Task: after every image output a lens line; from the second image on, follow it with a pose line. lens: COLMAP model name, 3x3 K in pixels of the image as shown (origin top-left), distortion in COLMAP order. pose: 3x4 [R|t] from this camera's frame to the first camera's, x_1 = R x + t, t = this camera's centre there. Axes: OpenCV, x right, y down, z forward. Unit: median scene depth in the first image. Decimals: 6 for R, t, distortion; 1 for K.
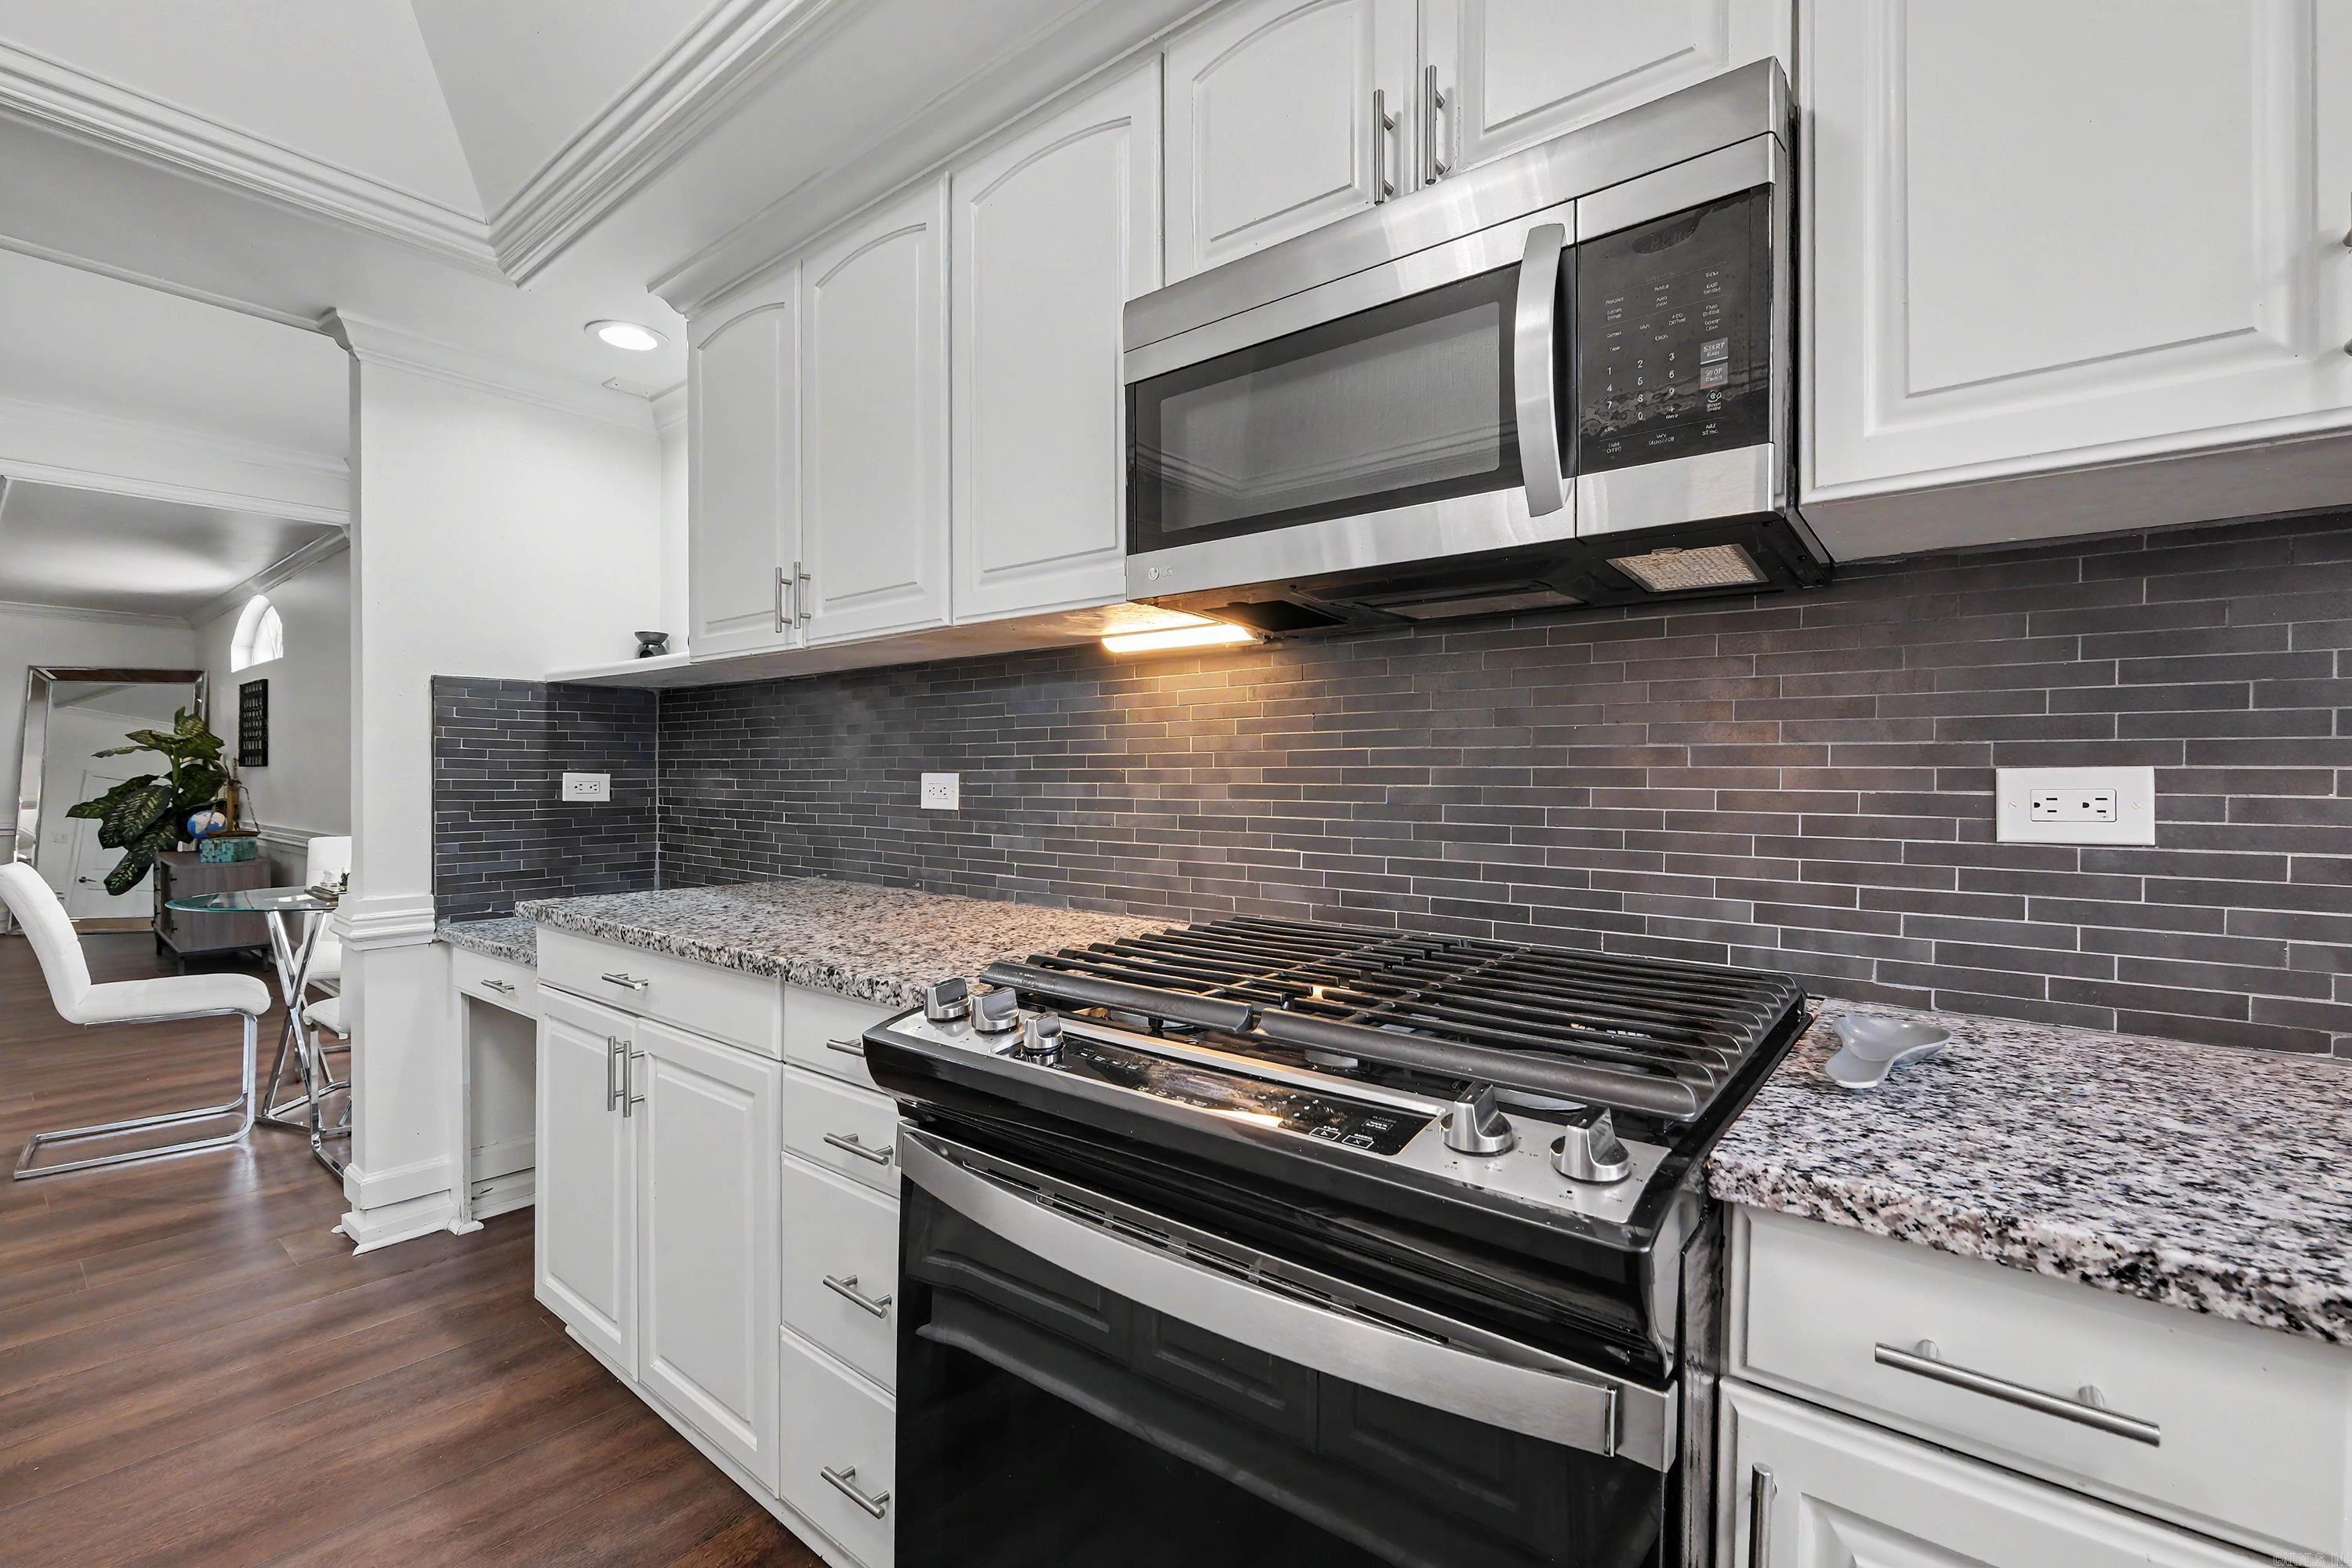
lens RADIAL K [[1028.6, 0, 1176.4], [0, 1028.6, 777.3], [0, 0, 1]] dist [0.000457, -0.000060]
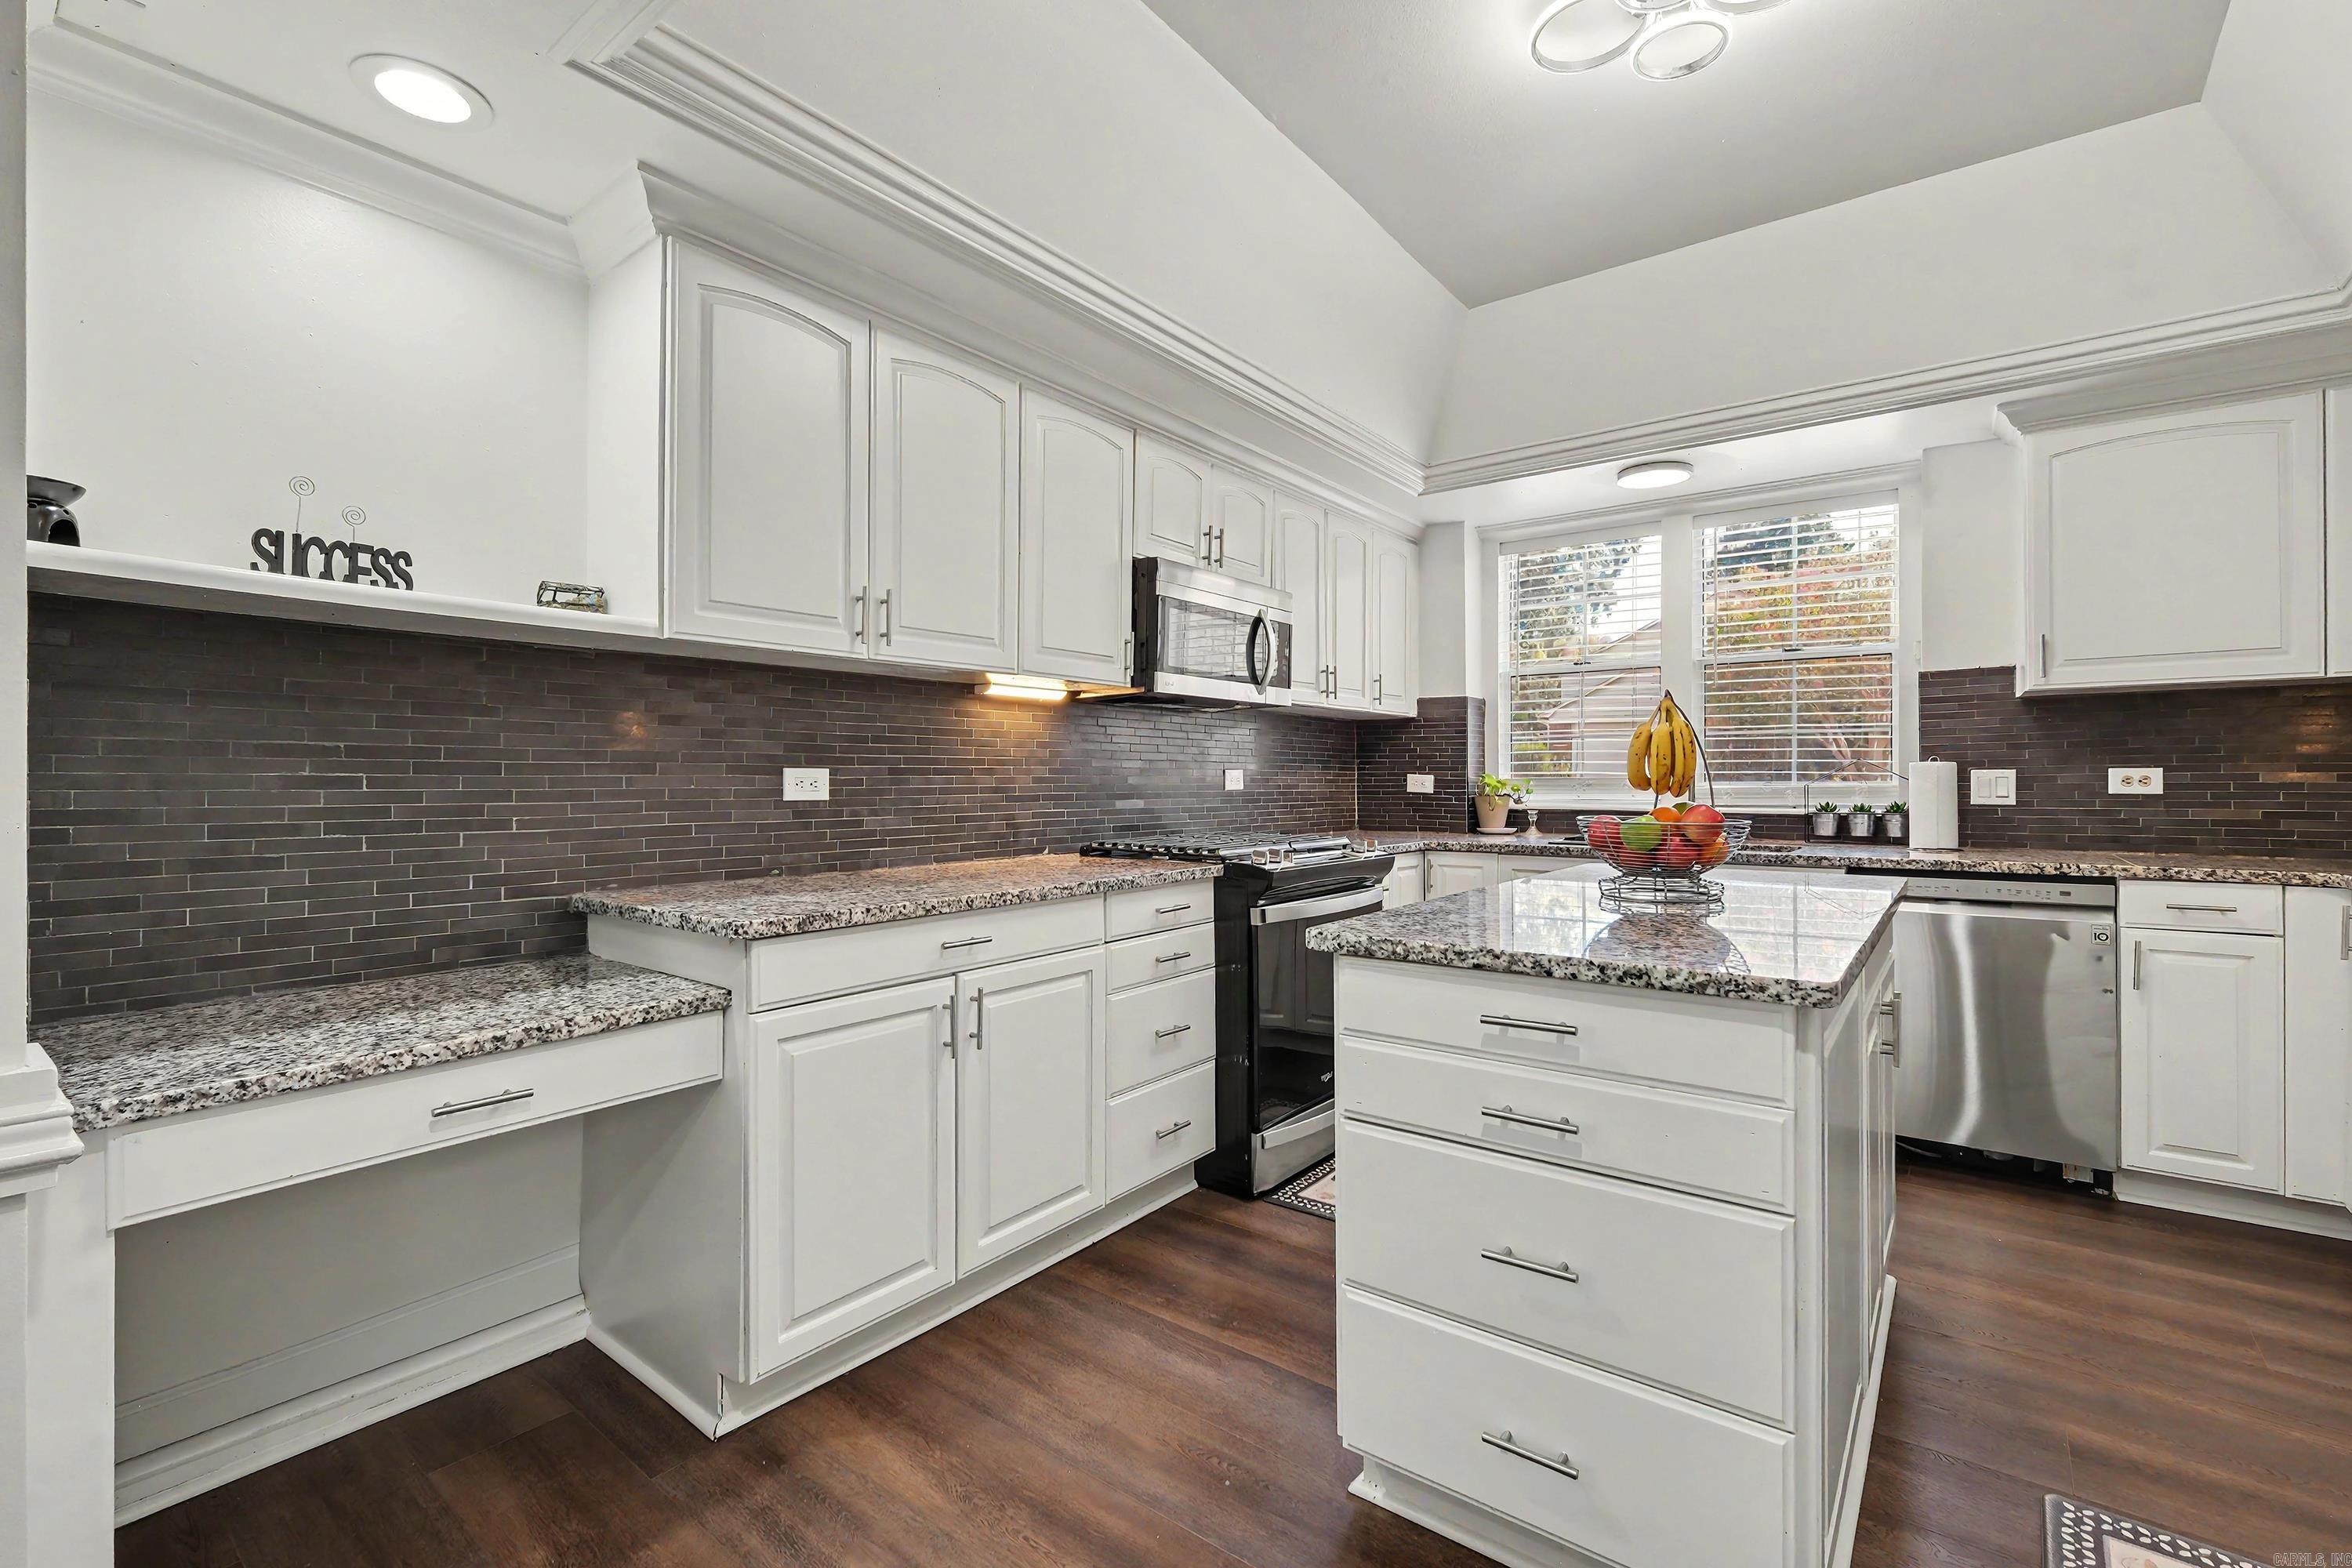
lens RADIAL K [[1028.6, 0, 1176.8], [0, 1028.6, 777.4], [0, 0, 1]] dist [0.000457, -0.000060]
pose [[-0.019158, -0.005439, 0.999802, -1.474850], [-0.000708, 0.999985, 0.005426, -0.000601], [-0.999816, -0.000604, -0.019162, 0.659616]]
